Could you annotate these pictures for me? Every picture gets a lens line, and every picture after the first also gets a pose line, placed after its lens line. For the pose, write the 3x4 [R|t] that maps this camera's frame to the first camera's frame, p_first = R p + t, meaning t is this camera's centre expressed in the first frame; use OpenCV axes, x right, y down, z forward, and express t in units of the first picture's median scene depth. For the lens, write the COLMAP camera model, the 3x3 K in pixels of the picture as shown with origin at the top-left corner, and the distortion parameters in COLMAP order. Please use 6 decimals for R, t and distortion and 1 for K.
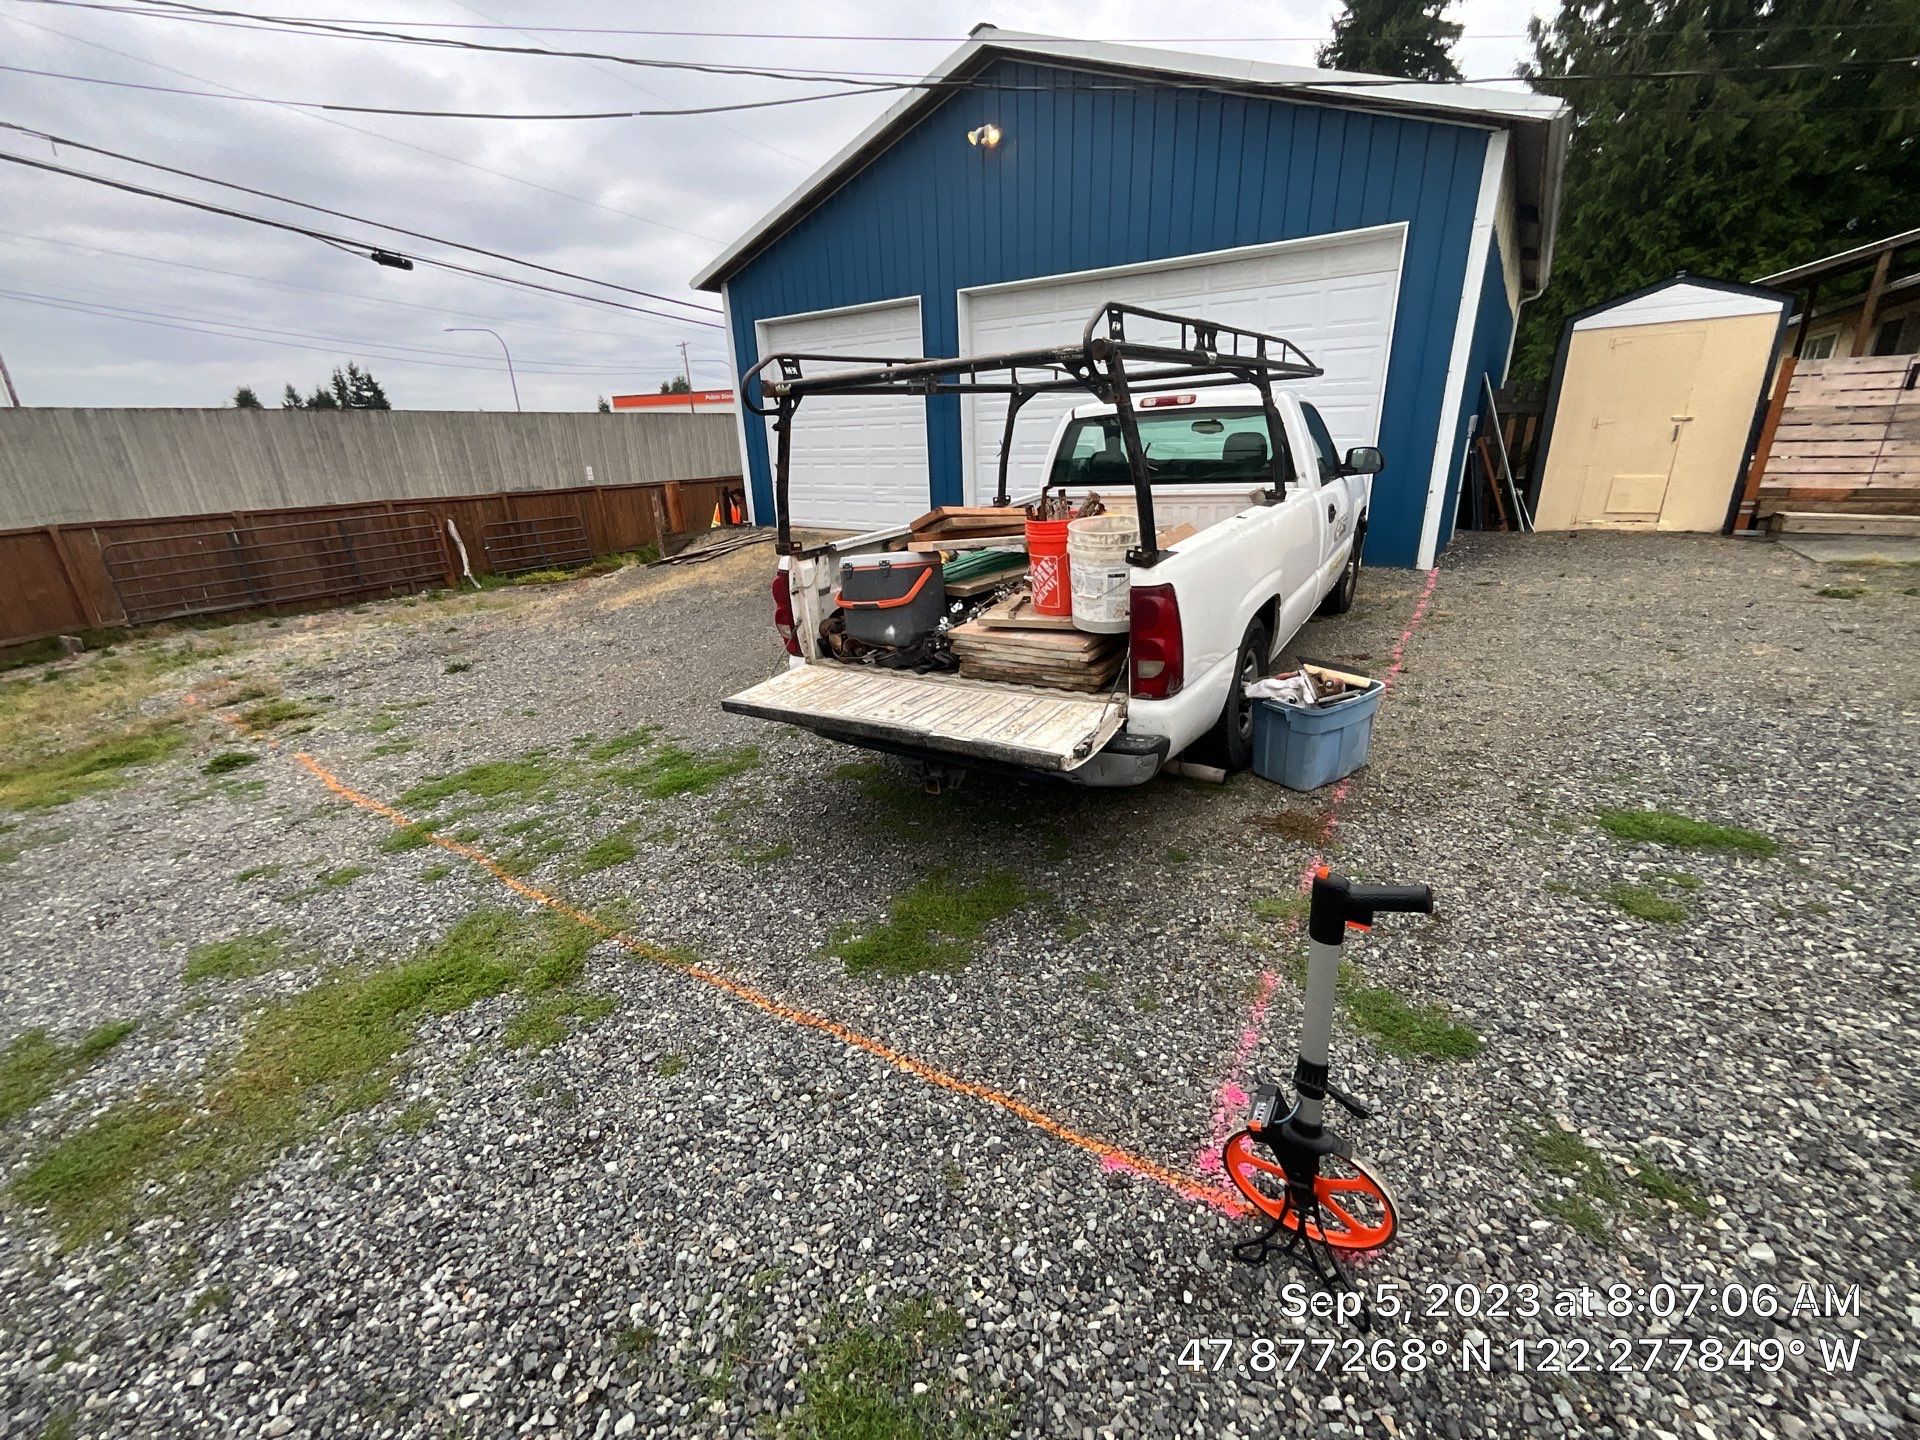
lens RADIAL K [[789.1, 0, 960.0], [0, 789.1, 720.0], [0, 0, 1]] dist [0.000280, 0.000152]
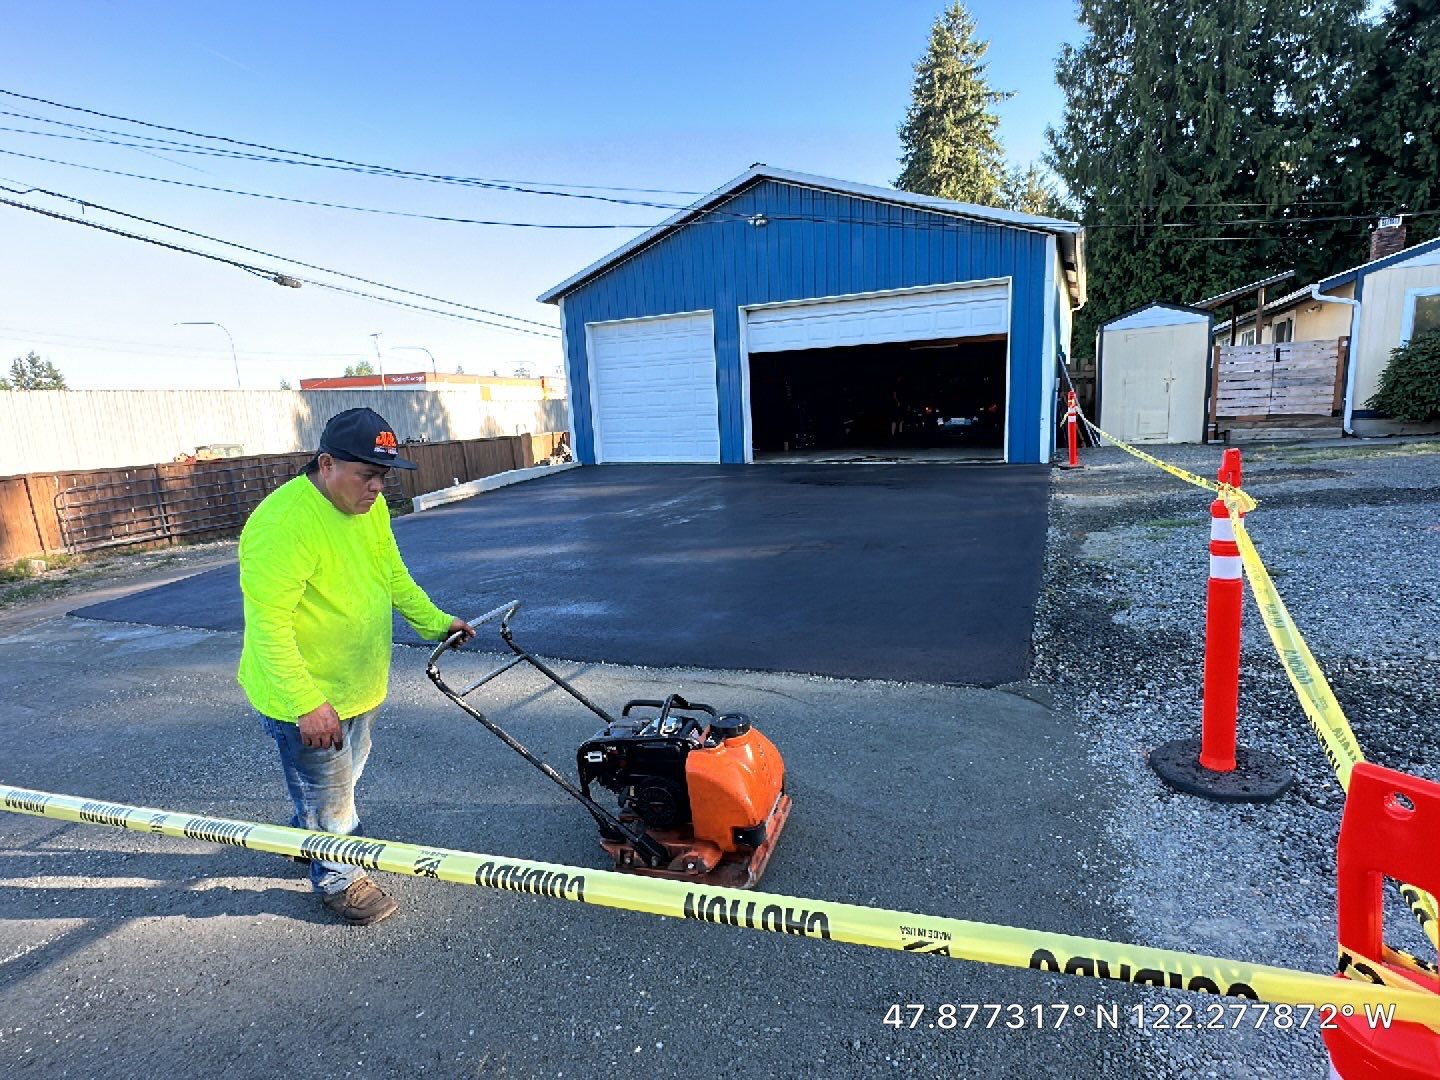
lens RADIAL K [[708.5, 0, 720.0], [0, 708.5, 540.0], [0, 0, 1]] dist [0.001001, 0.000012]
pose [[0.991661, -0.038139, 0.123098, -0.201725], [0.057403, 0.985935, -0.156964, 0.118710], [-0.115380, 0.162721, 0.979903, -0.268993]]
